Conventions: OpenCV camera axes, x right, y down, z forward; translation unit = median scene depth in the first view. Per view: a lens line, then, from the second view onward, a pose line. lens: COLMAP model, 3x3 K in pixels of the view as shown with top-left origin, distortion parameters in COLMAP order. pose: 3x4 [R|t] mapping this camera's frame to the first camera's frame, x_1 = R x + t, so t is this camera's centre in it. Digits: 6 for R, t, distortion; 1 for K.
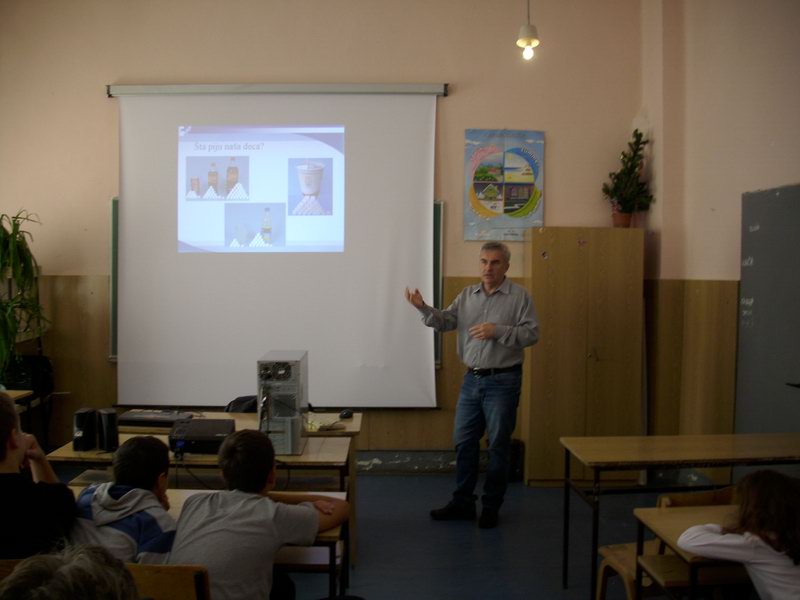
lens RADIAL K [[823.9, 0, 396.1], [0, 823.9, 314.0], [0, 0, 1]] dist [-0.188248, 0.153349]
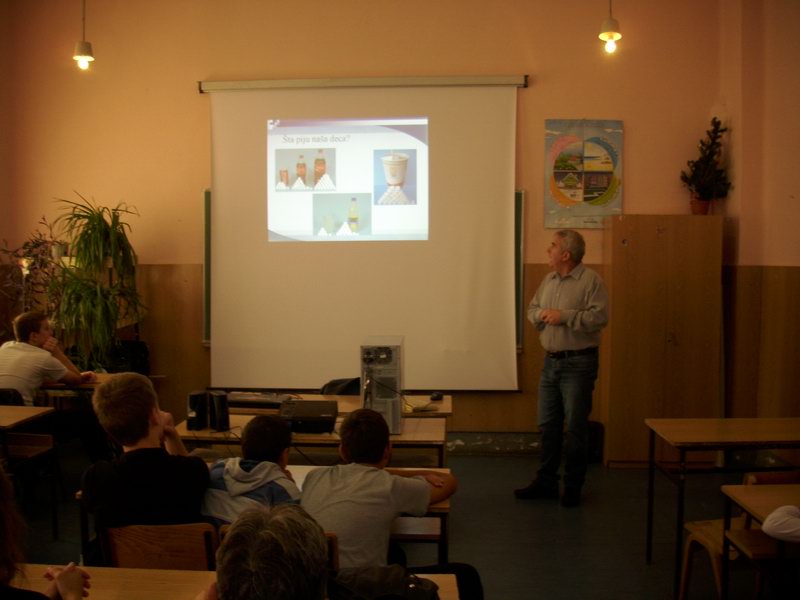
lens RADIAL K [[823.9, 0, 396.1], [0, 823.9, 314.0], [0, 0, 1]] dist [-0.188248, 0.153349]
pose [[0.996918, -0.001480, -0.078442, -0.022665], [0.002988, 0.999813, 0.019107, -0.002369], [0.078399, -0.019282, 0.996736, -0.034732]]
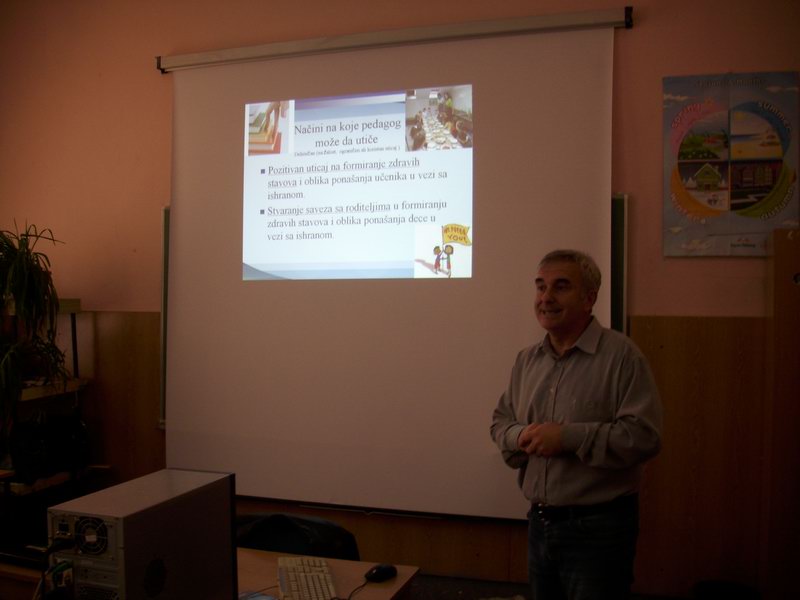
lens RADIAL K [[823.9, 0, 396.1], [0, 823.9, 314.0], [0, 0, 1]] dist [-0.188248, 0.153349]
pose [[0.941501, 0.002380, -0.337001, 0.099678], [-0.015898, 0.999175, -0.037361, -0.021204], [0.336634, 0.040533, 0.940763, 0.371303]]
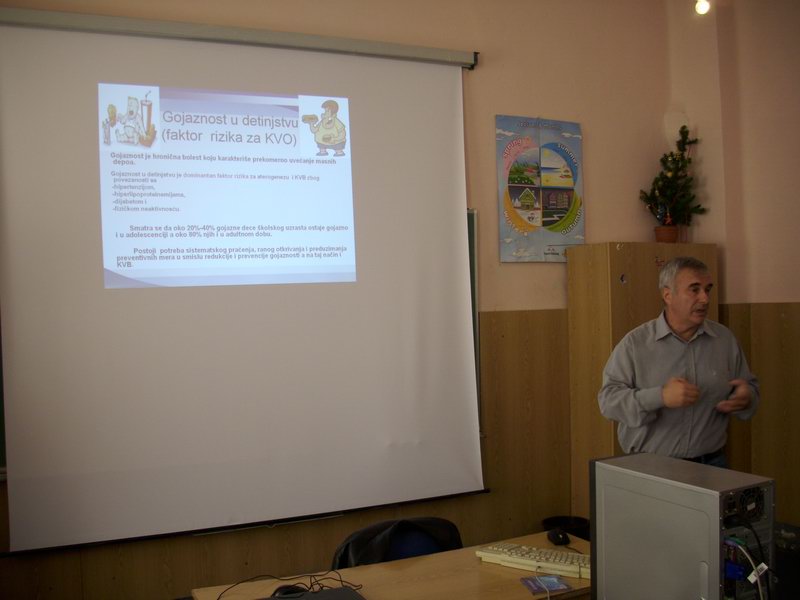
lens RADIAL K [[823.9, 0, 396.1], [0, 823.9, 314.0], [0, 0, 1]] dist [-0.188248, 0.153349]
pose [[0.915496, -0.040140, 0.400320, -0.309959], [0.055402, 0.998109, -0.026619, -0.028392], [-0.398495, 0.046548, 0.915989, 0.360462]]
